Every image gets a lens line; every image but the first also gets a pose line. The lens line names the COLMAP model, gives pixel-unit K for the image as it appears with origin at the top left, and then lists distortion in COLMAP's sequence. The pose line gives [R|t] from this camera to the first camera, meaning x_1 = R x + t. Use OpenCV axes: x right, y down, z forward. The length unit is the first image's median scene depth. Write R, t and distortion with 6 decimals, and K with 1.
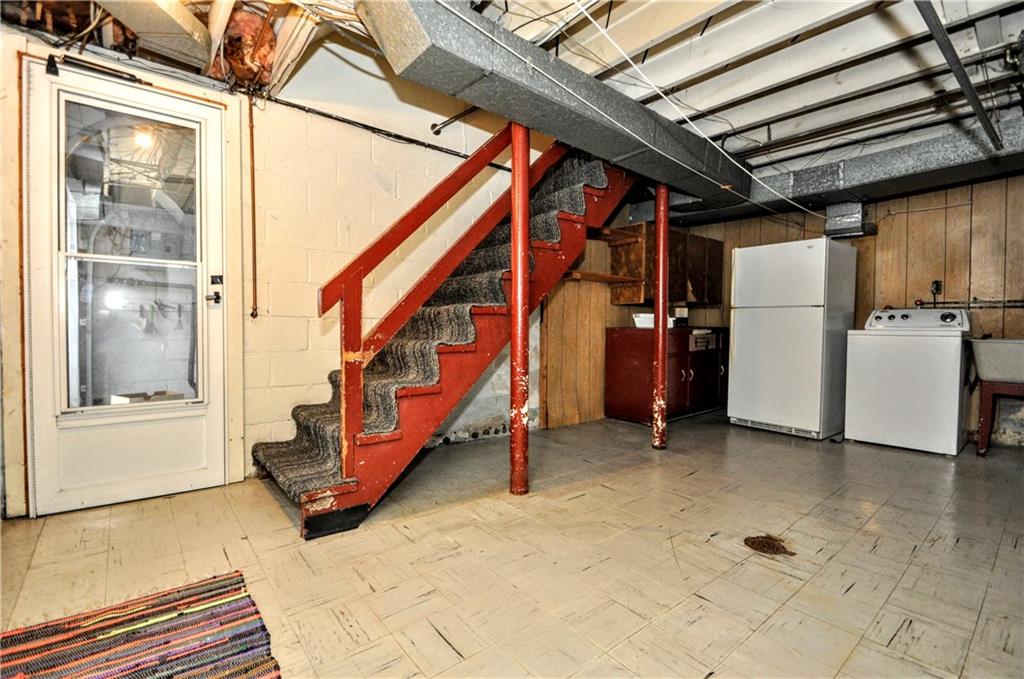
lens RADIAL K [[454.0, 0, 512.0], [0, 454.0, 339.5], [0, 0, 1]] dist [0.000075, -0.010342]
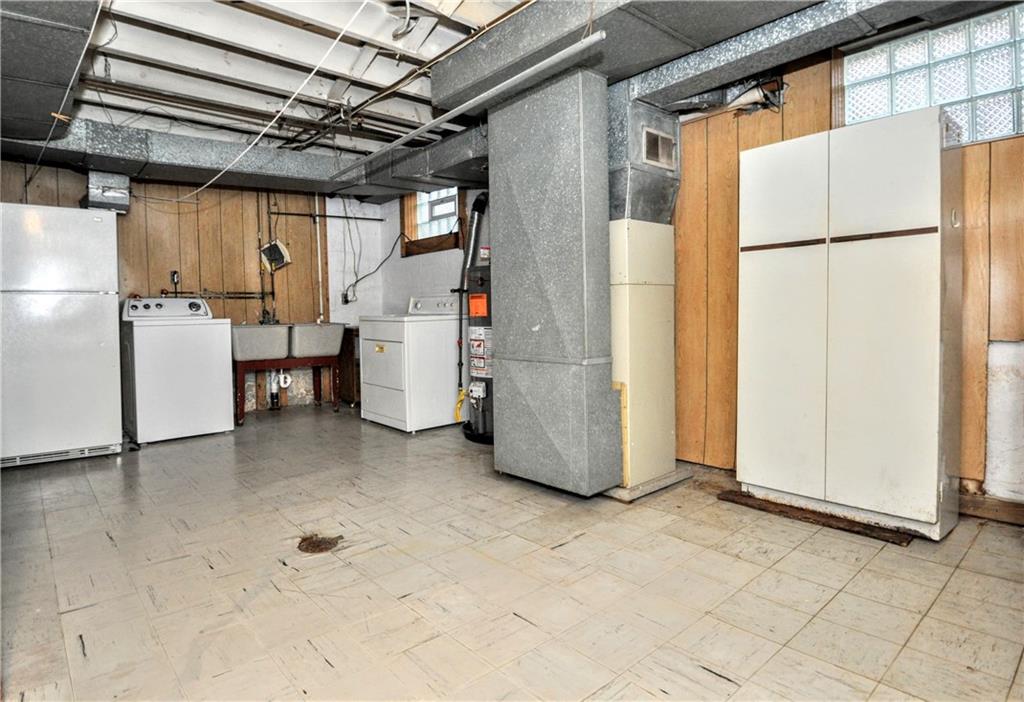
lens RADIAL K [[497.6, 0, 511.5], [0, 497.6, 324.0], [0, 0, 1]] dist [-0.004789, -0.000924]
pose [[0.029163, -0.031713, 0.999071, -0.365262], [0.045577, 0.998499, 0.030365, -0.018829], [-0.998535, 0.044650, 0.030564, 0.425606]]
